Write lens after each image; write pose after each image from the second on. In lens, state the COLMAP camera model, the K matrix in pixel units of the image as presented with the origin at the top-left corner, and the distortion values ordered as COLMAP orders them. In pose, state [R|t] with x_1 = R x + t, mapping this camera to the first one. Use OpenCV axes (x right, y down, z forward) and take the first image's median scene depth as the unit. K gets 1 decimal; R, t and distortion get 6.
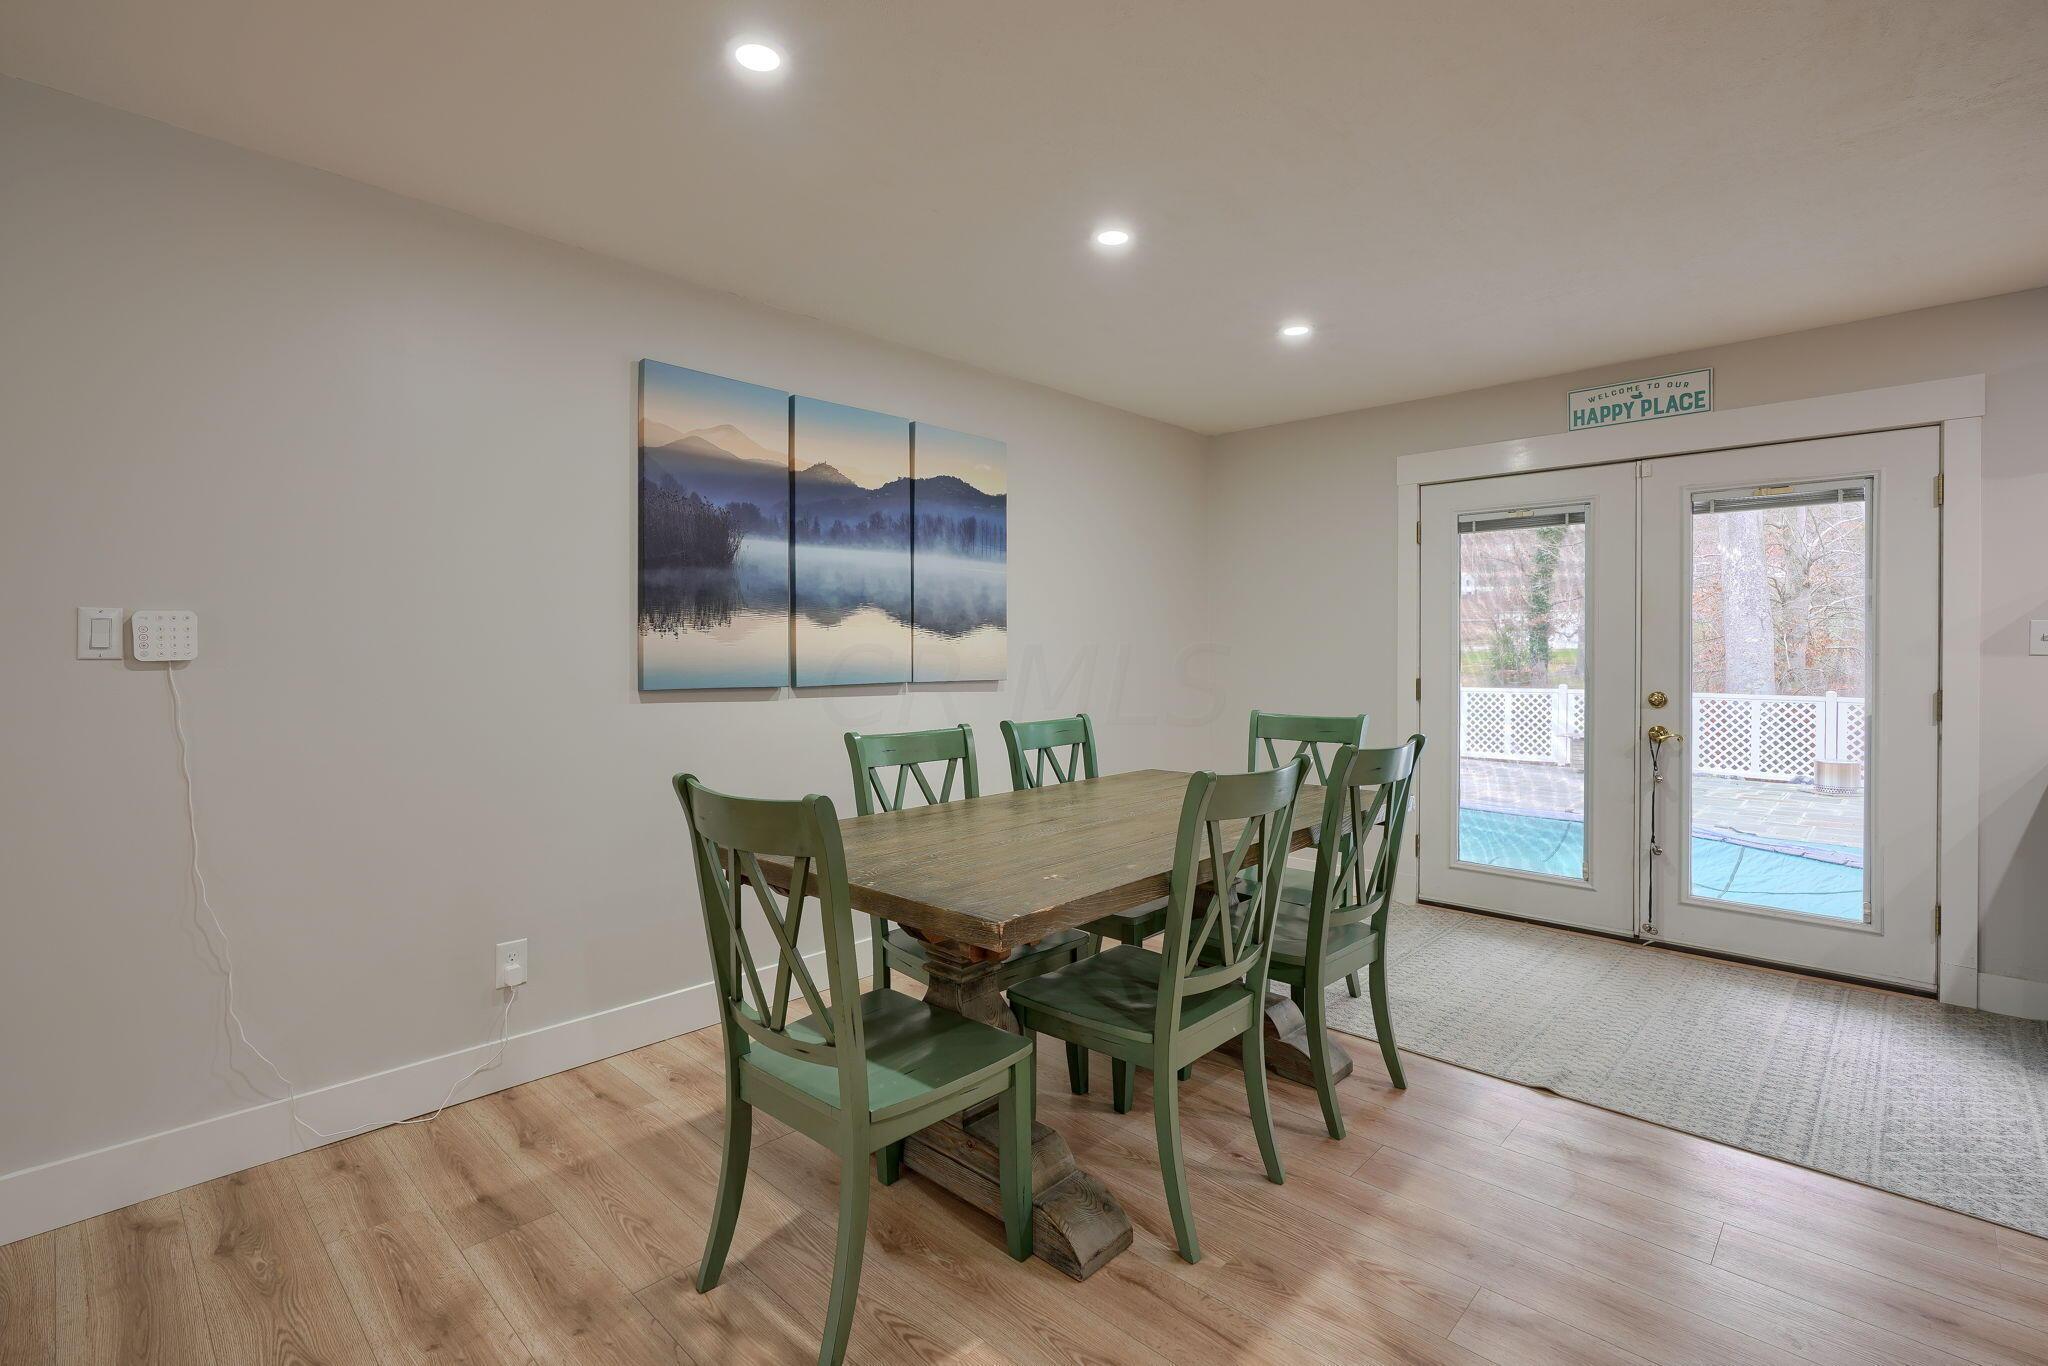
lens RADIAL K [[922.7, 0, 1037.9], [0, 922.7, 643.2], [0, 0, 1]] dist [-0.020041, 0.006850]
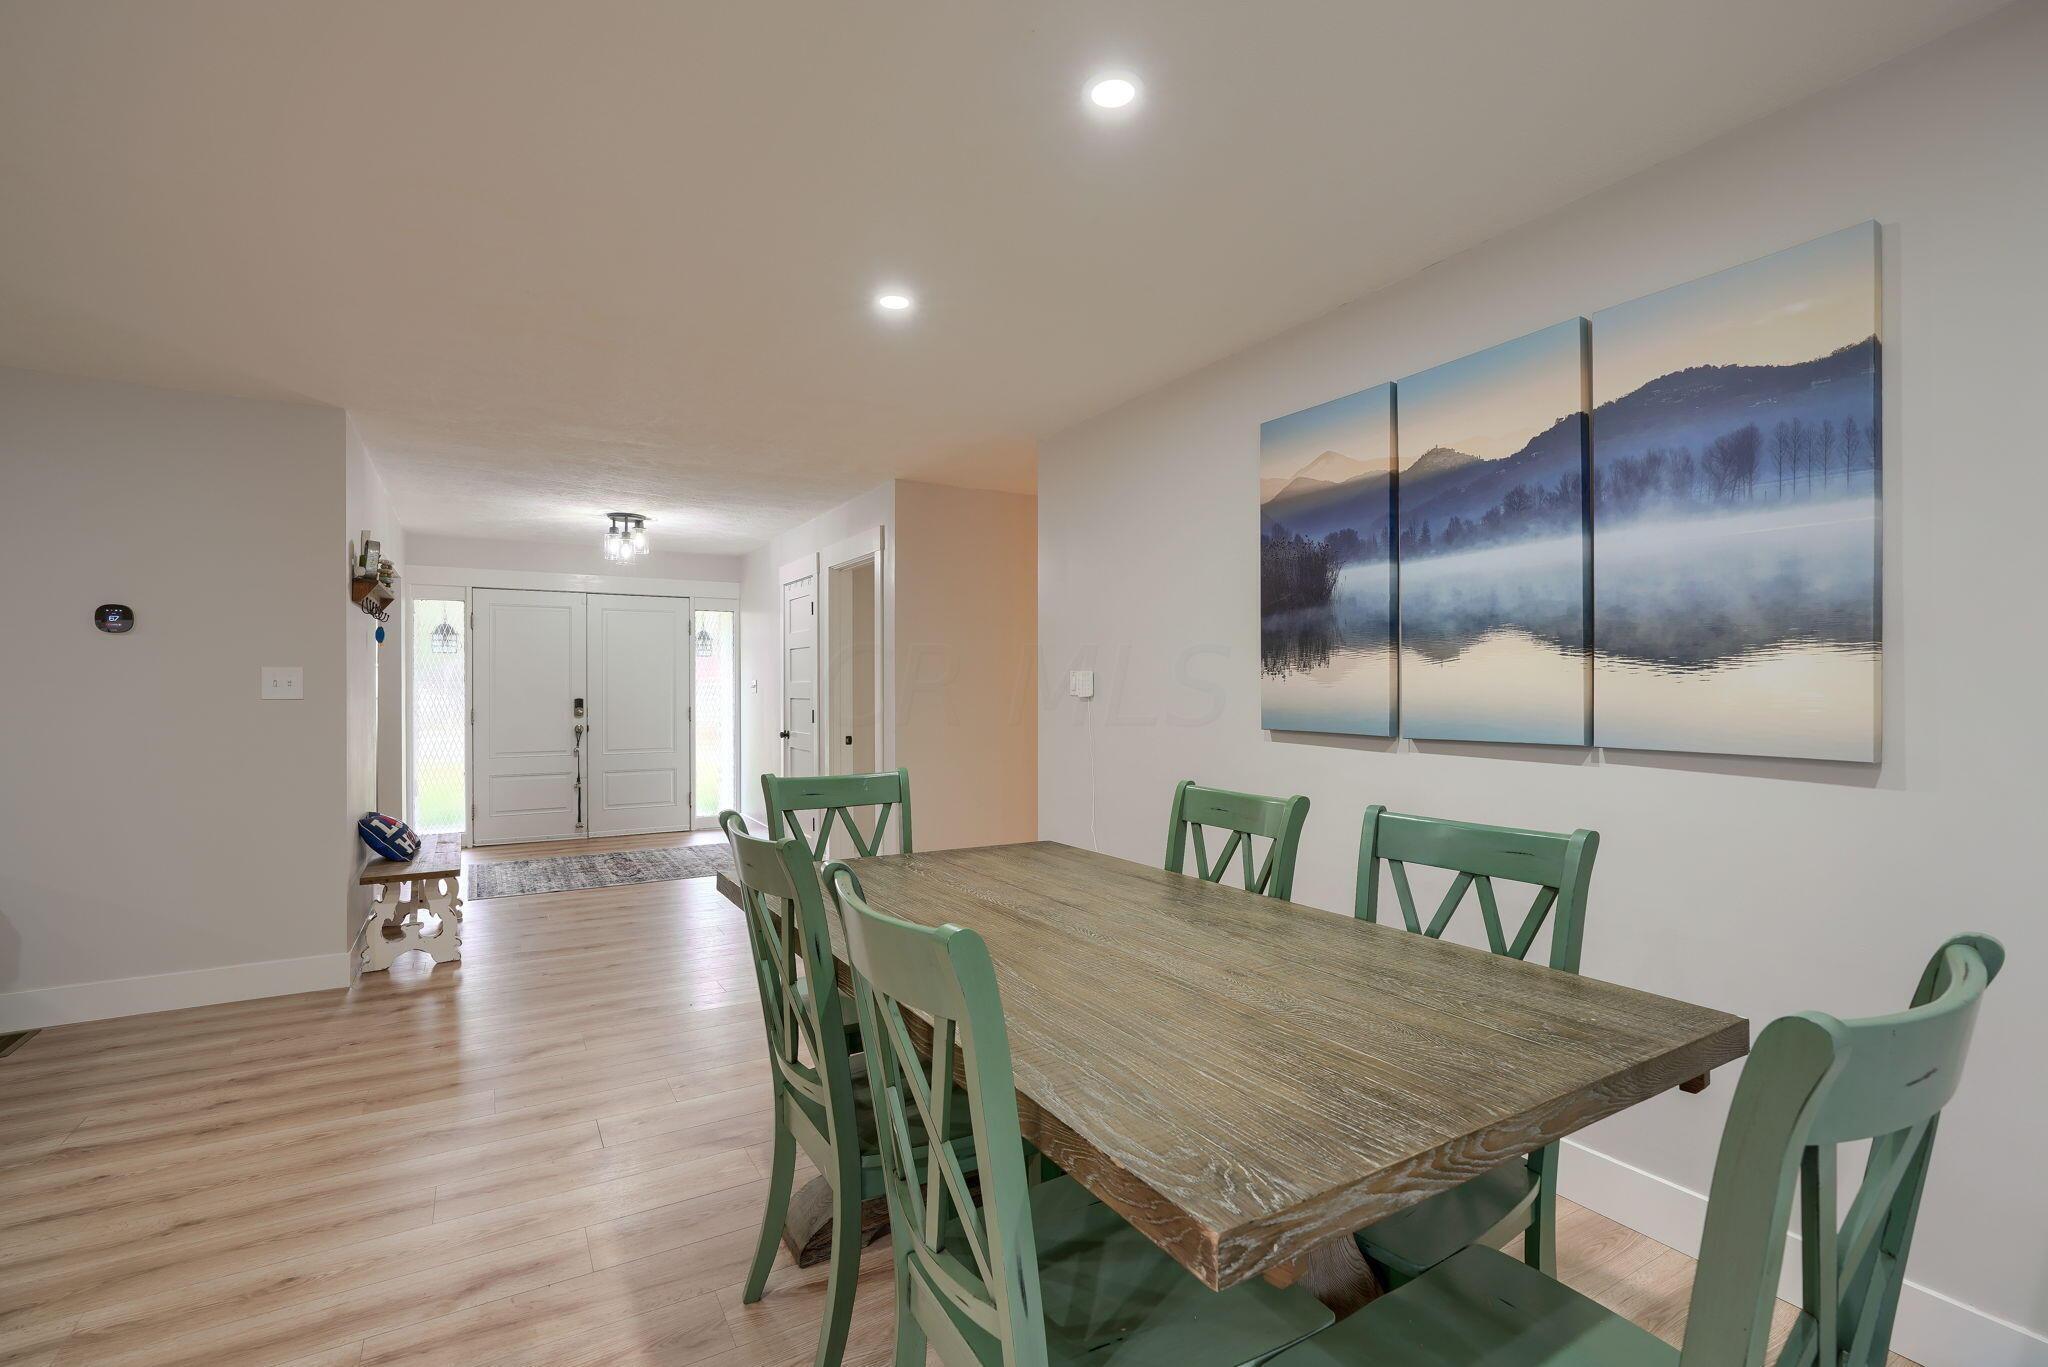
lens RADIAL K [[910.3, 0, 1024.0], [0, 910.3, 683.5], [0, 0, 1]] dist [-0.011033, 0.000214]
pose [[-0.283088, -0.006006, -0.959075, 0.579017], [0.006051, 0.999949, -0.008047, 0.003686], [0.959075, -0.008081, -0.283037, 0.875960]]
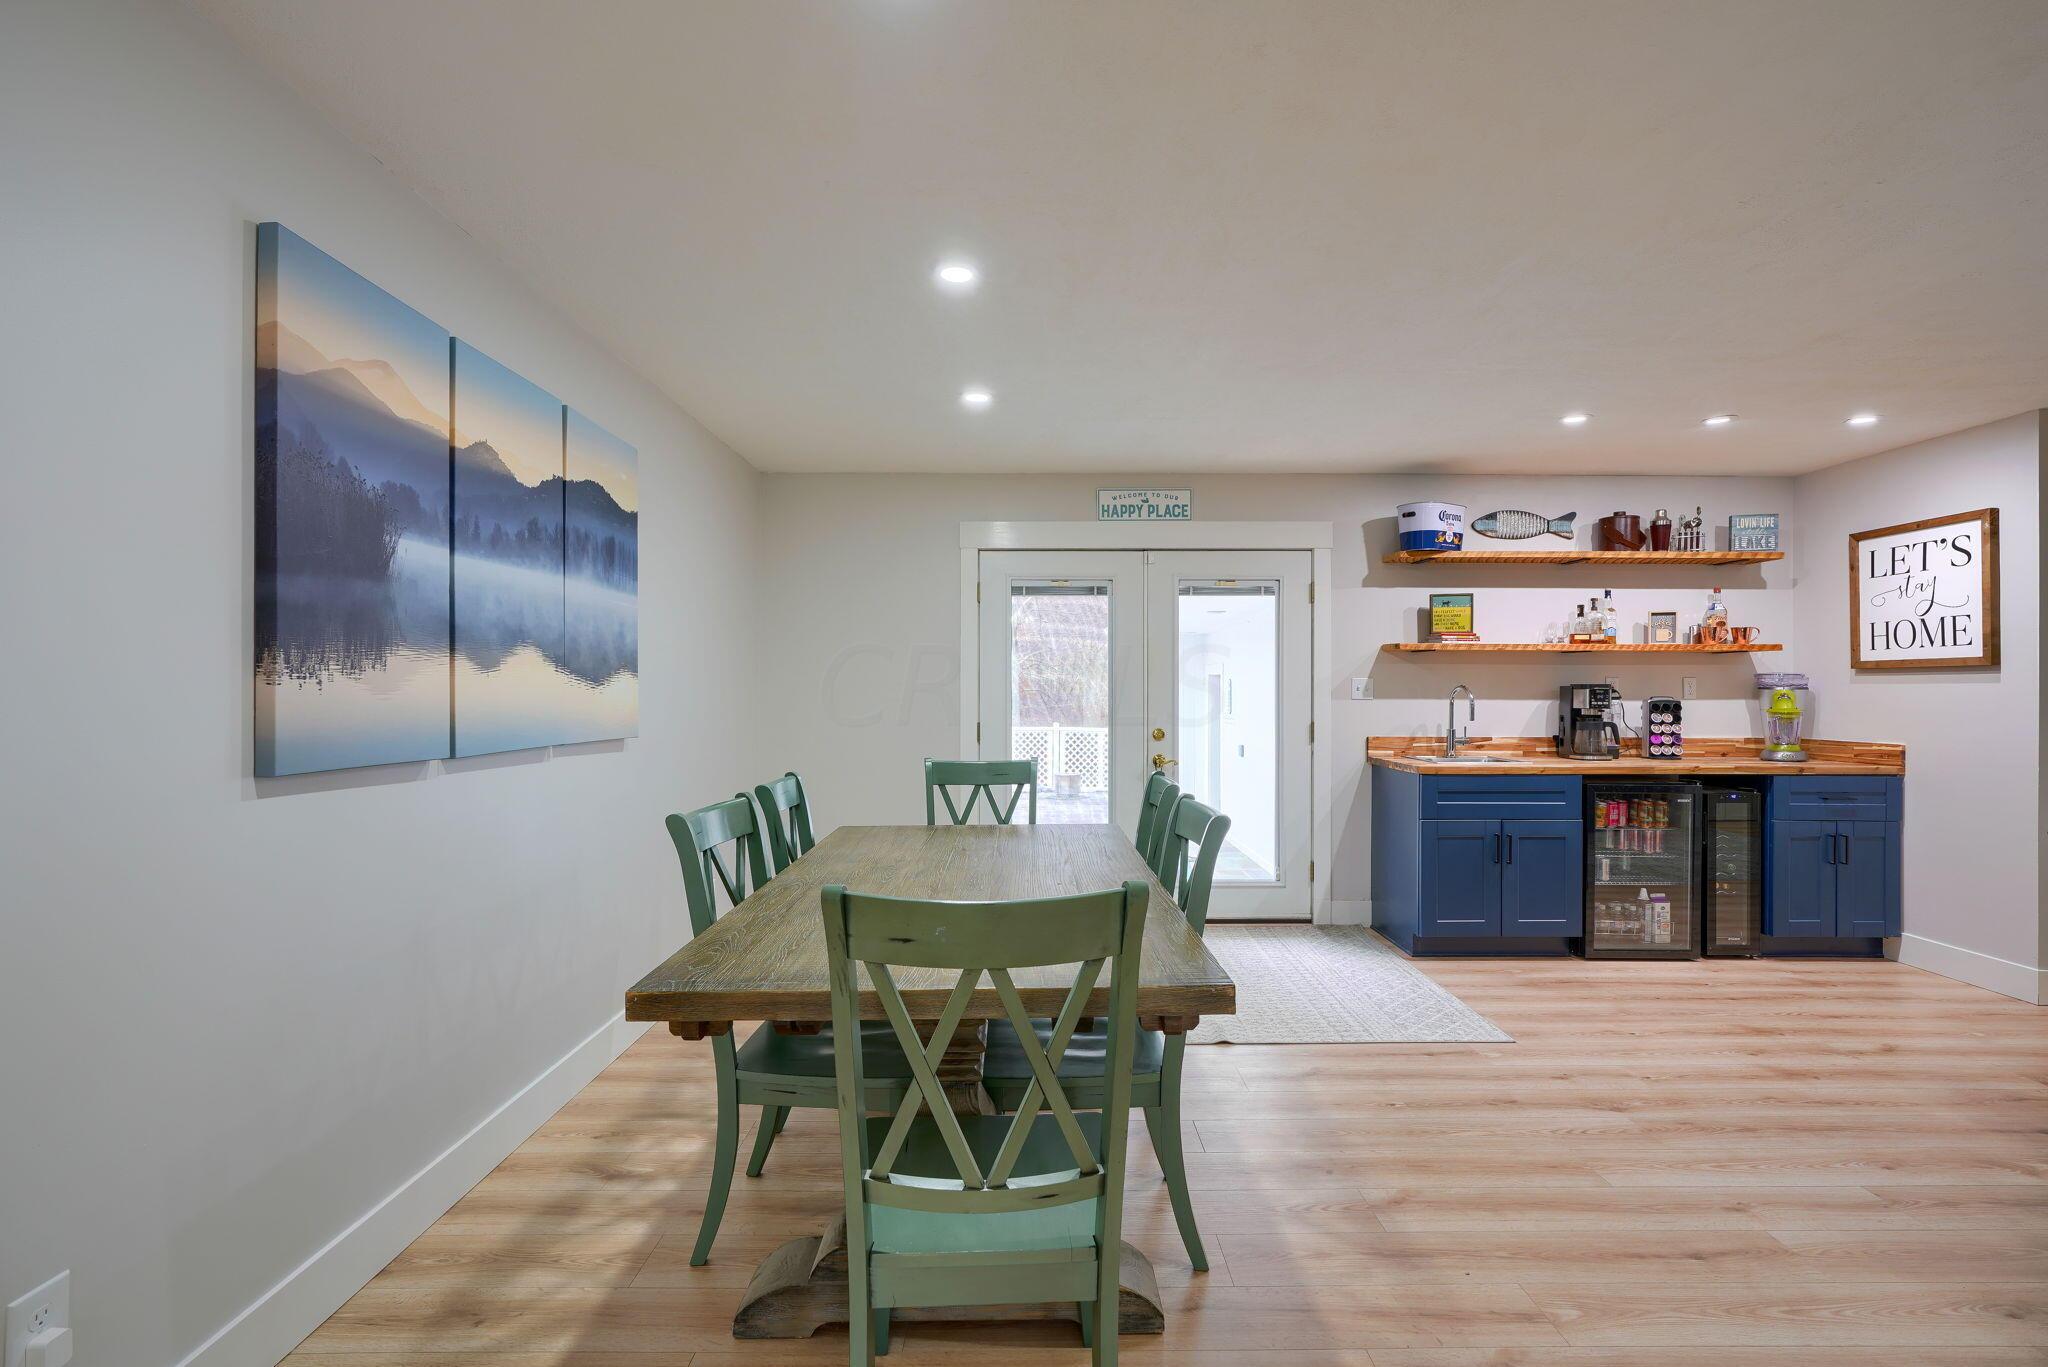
lens RADIAL K [[910.3, 0, 1024.0], [0, 910.3, 683.5], [0, 0, 1]] dist [-0.011033, 0.000214]
pose [[0.729445, 0.004284, 0.684026, -0.402460], [-0.003323, 0.999991, -0.002720, -0.008031], [-0.684031, -0.000289, 0.729453, 0.202002]]
